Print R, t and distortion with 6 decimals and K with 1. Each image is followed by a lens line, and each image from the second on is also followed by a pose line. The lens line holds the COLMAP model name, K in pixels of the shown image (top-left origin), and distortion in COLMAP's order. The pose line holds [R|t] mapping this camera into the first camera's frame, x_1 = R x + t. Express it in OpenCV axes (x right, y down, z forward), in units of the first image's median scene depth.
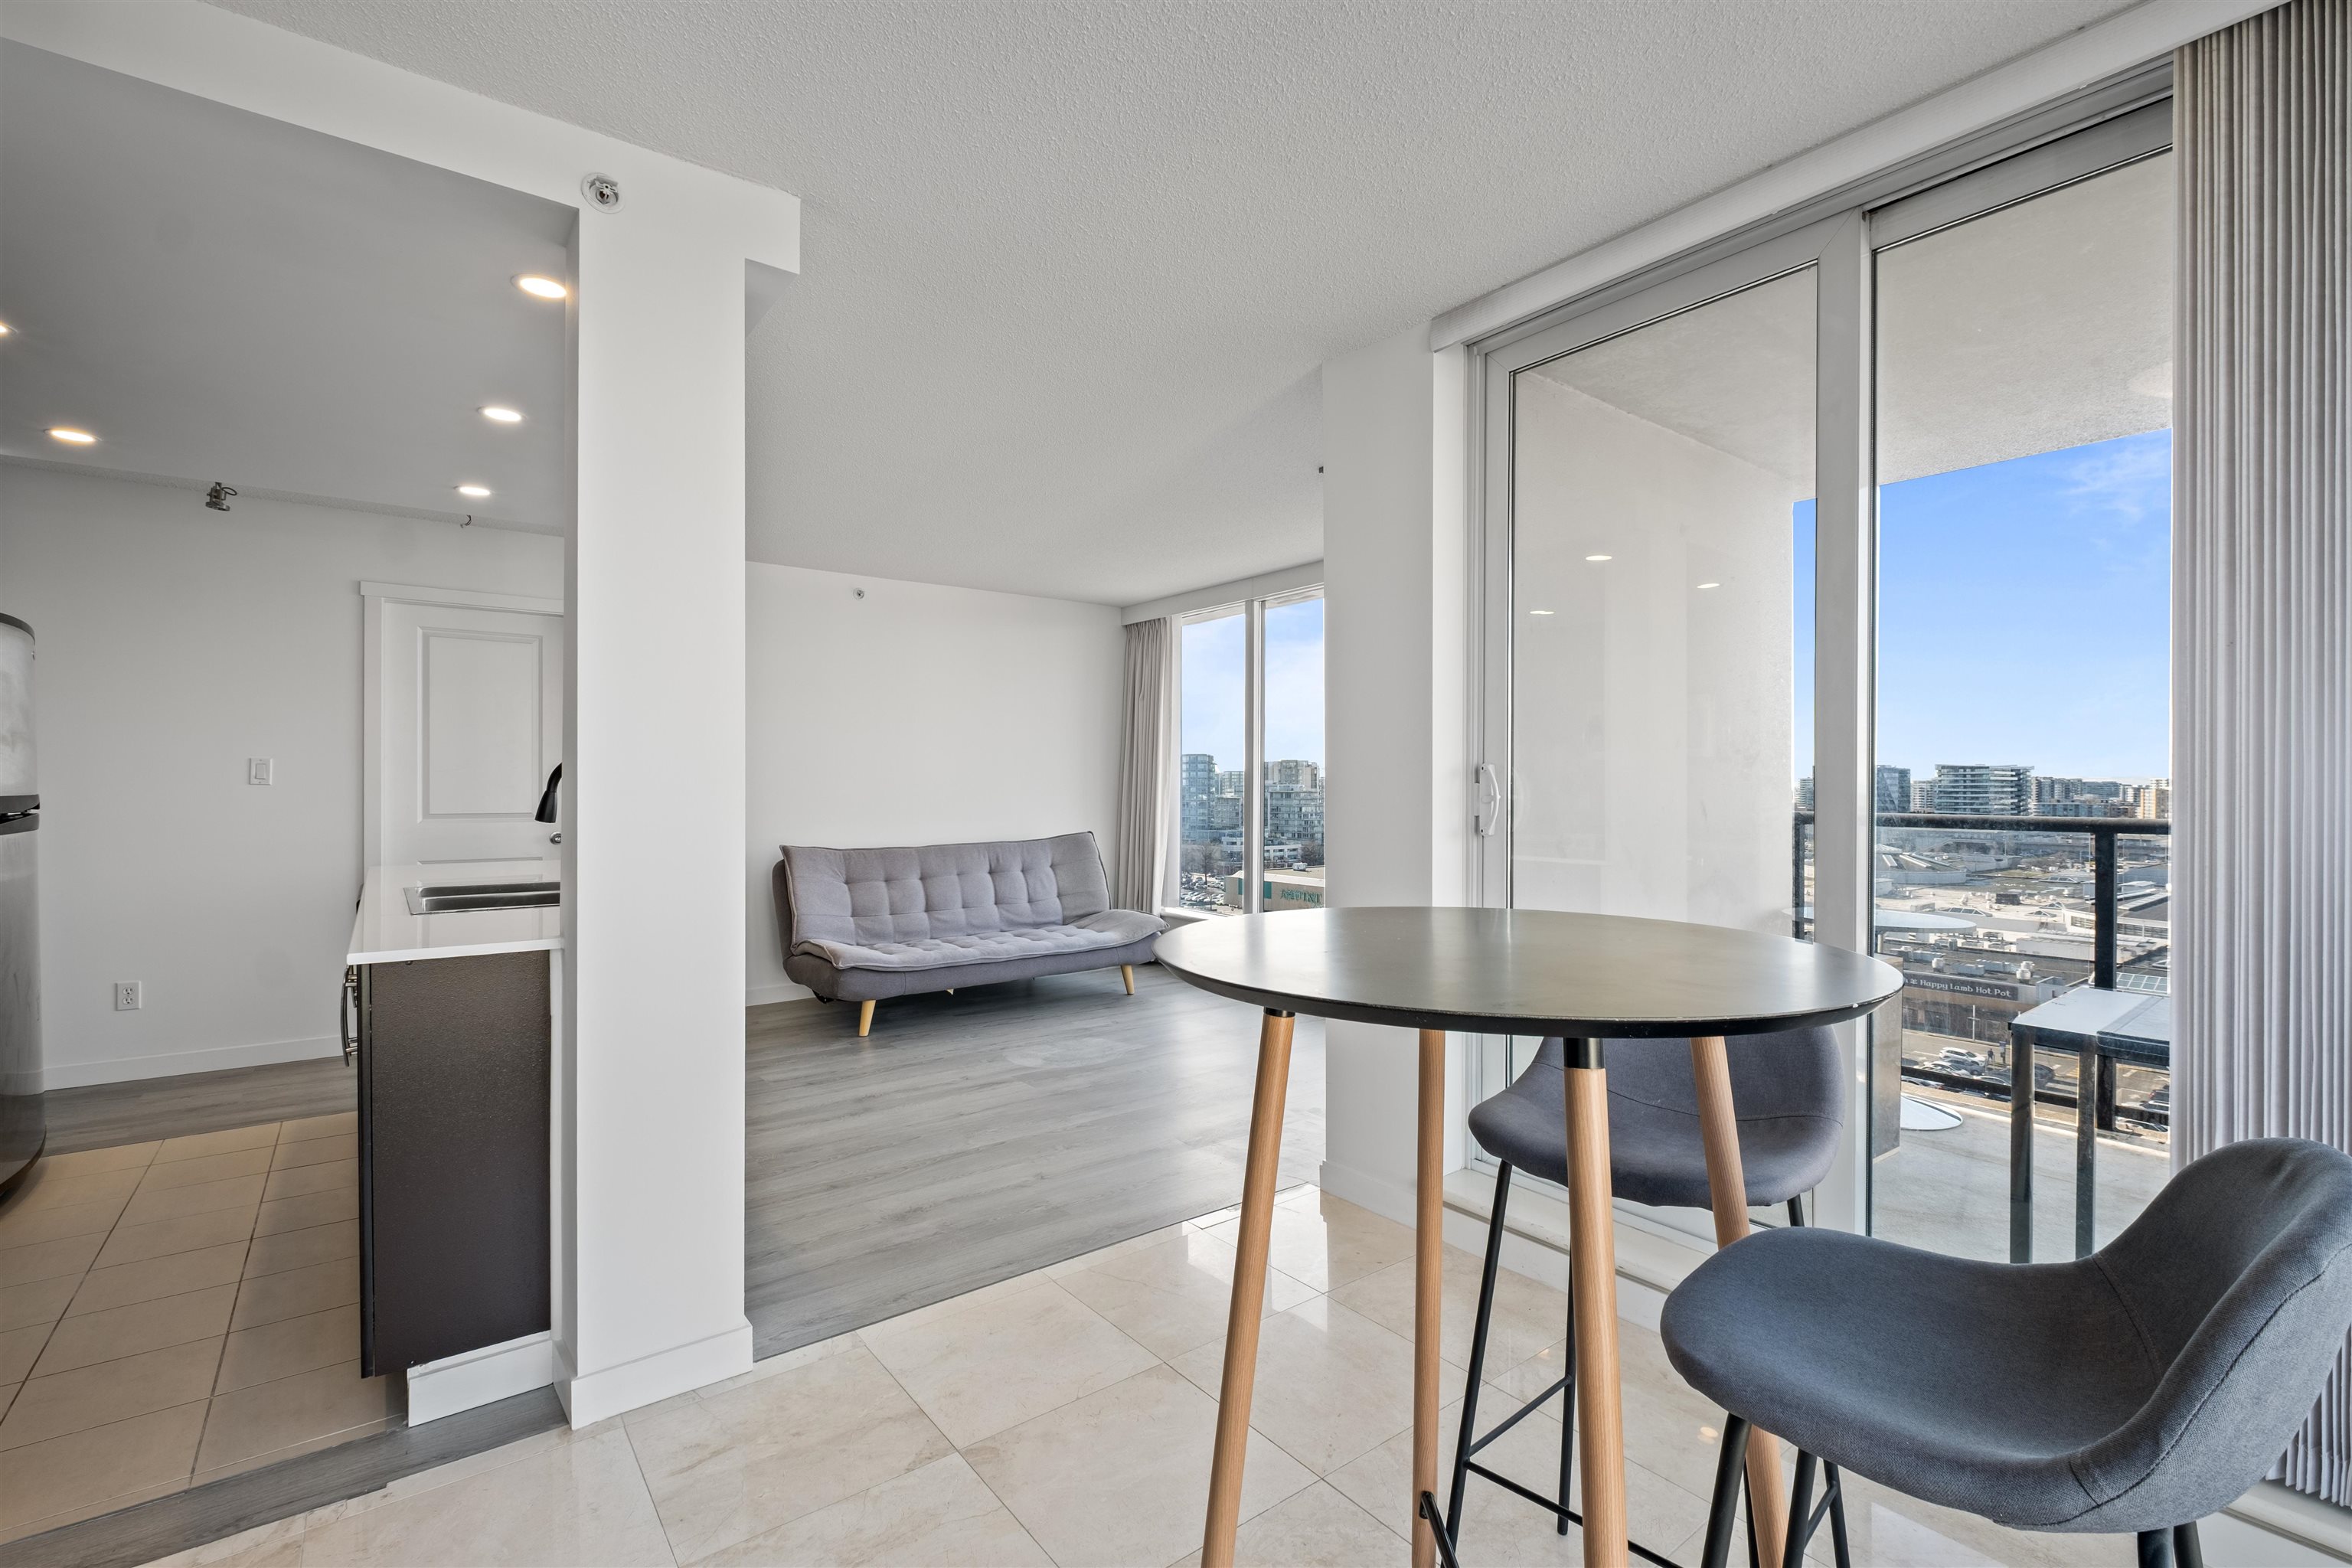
lens RADIAL K [[1042.2, 0, 1193.0], [0, 1042.2, 790.6], [0, 0, 1]] dist [0.000185, -0.000229]
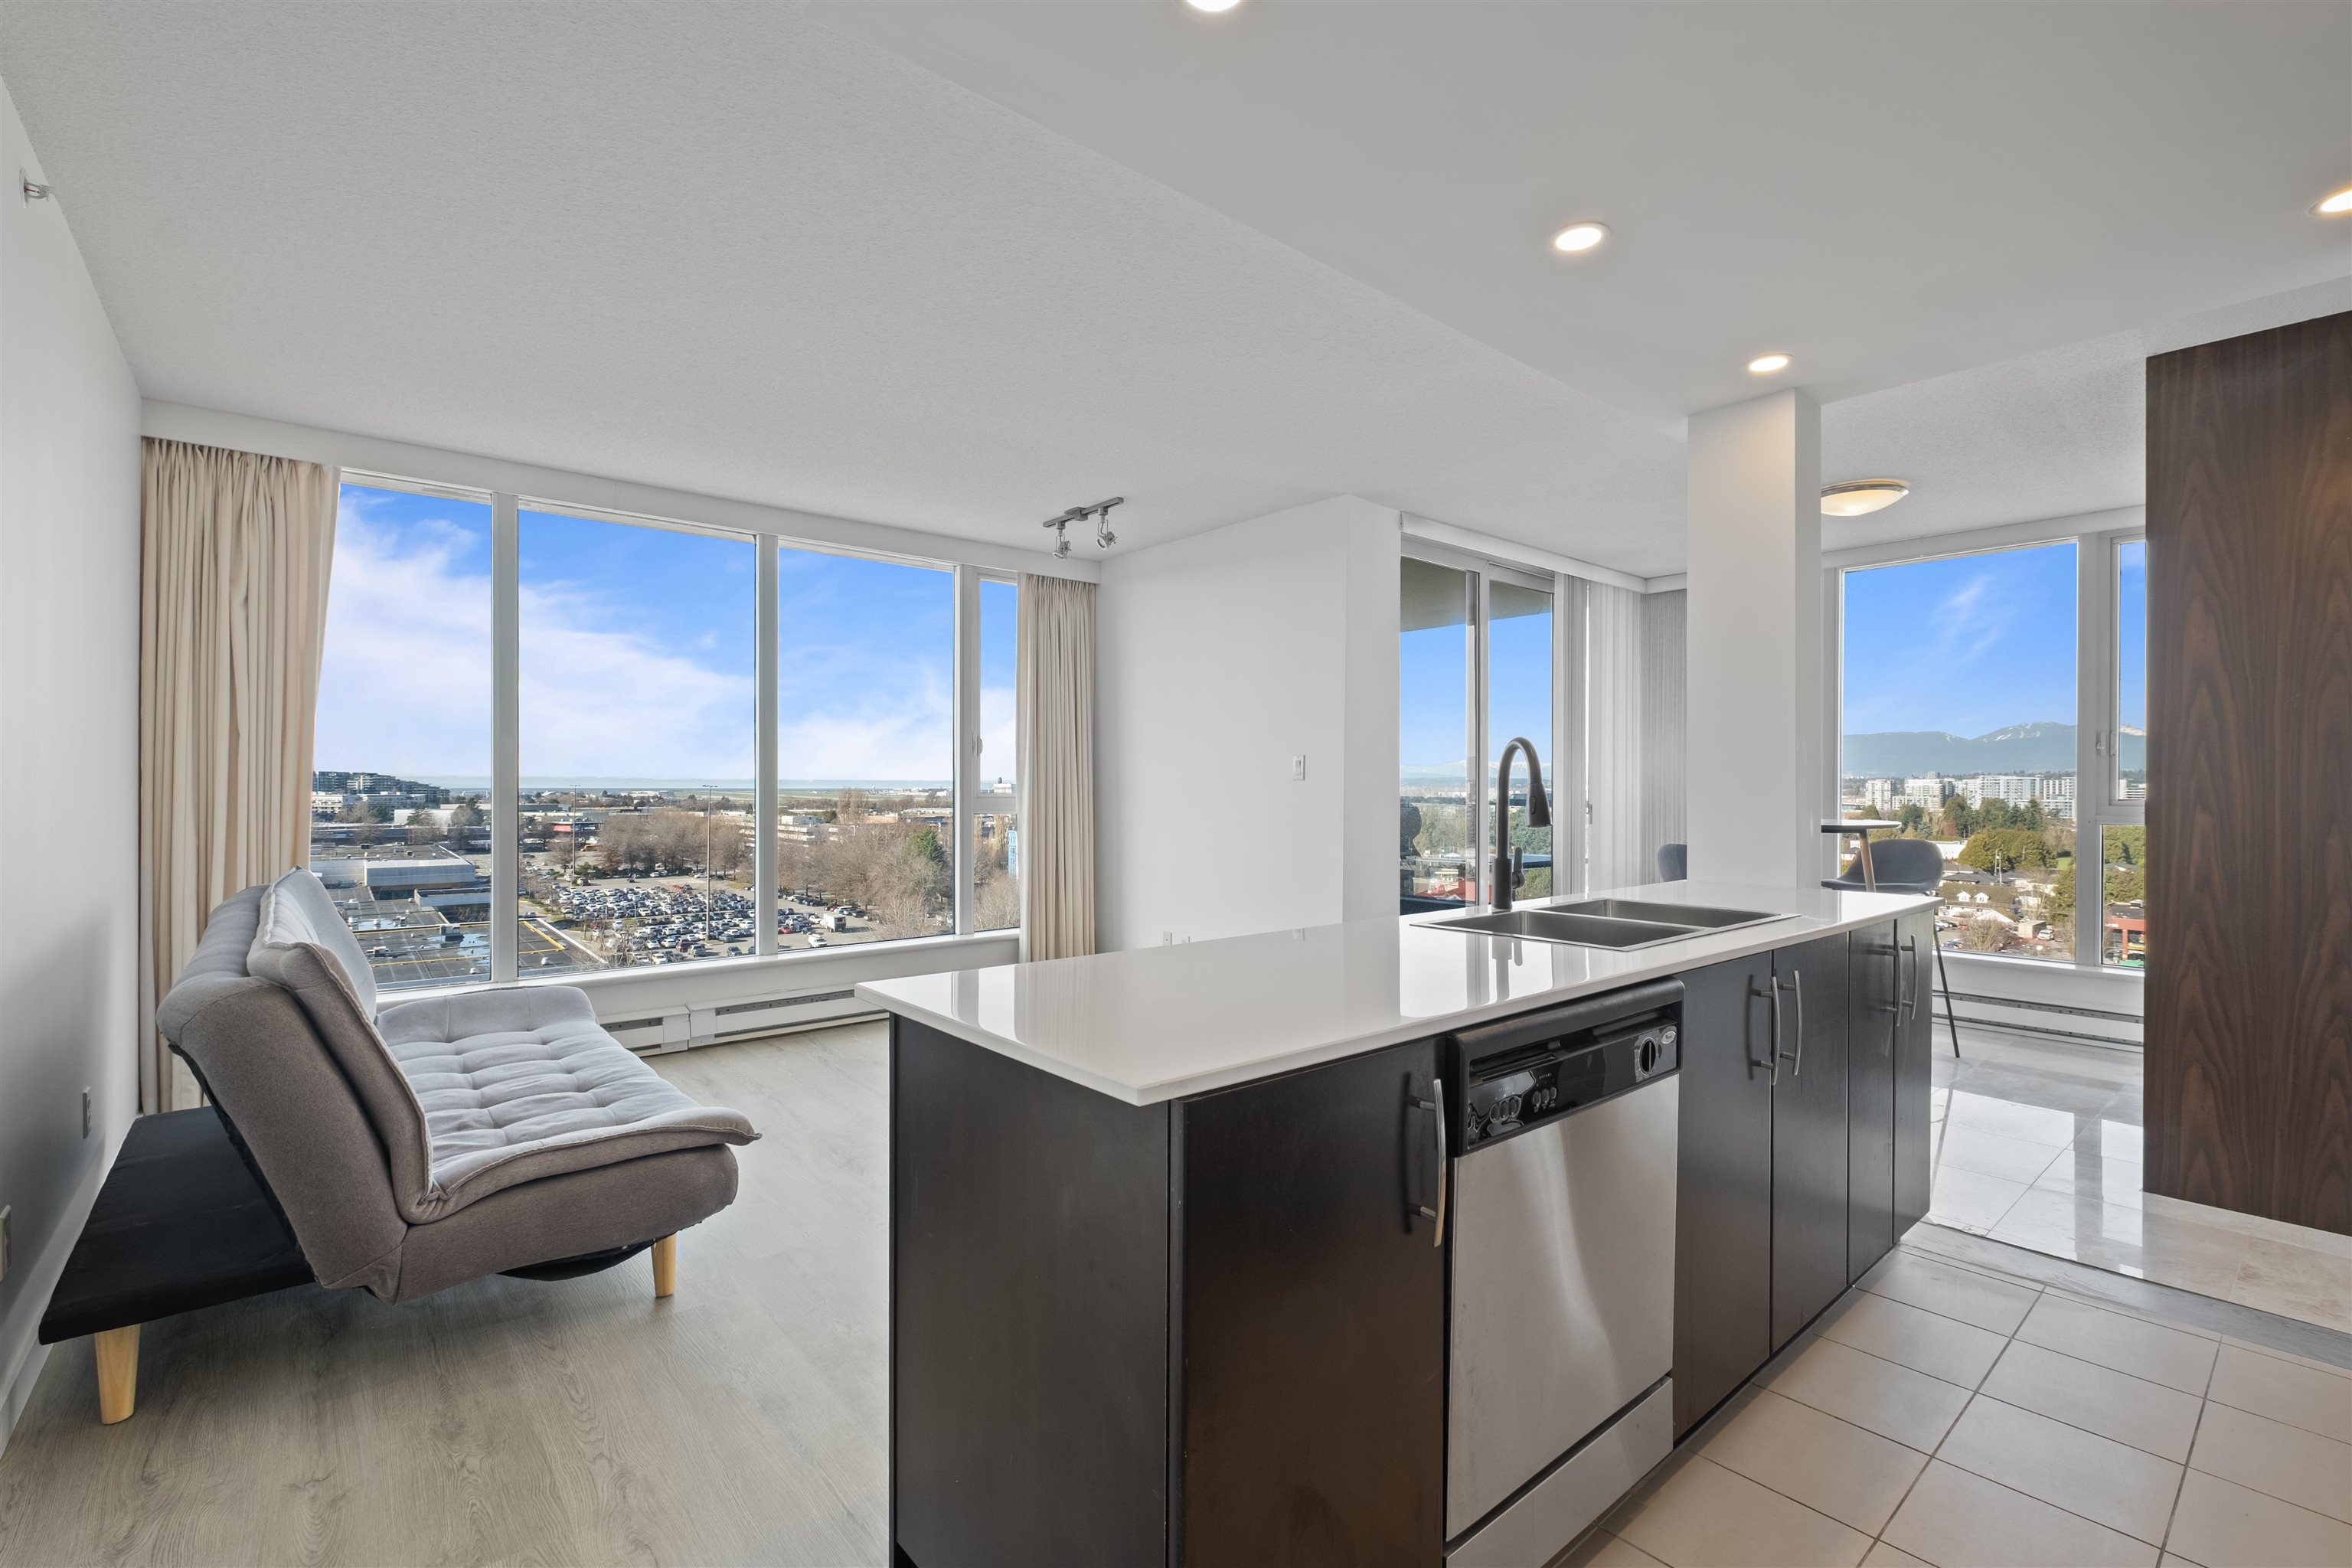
lens RADIAL K [[1042.2, 0, 1193.0], [0, 1042.2, 790.6], [0, 0, 1]] dist [0.000185, -0.000229]
pose [[-0.051079, -0.003782, 0.998687, -0.634981], [0.005622, 0.999976, 0.004074, 0.004477], [-0.998679, 0.005823, -0.051056, 0.622968]]
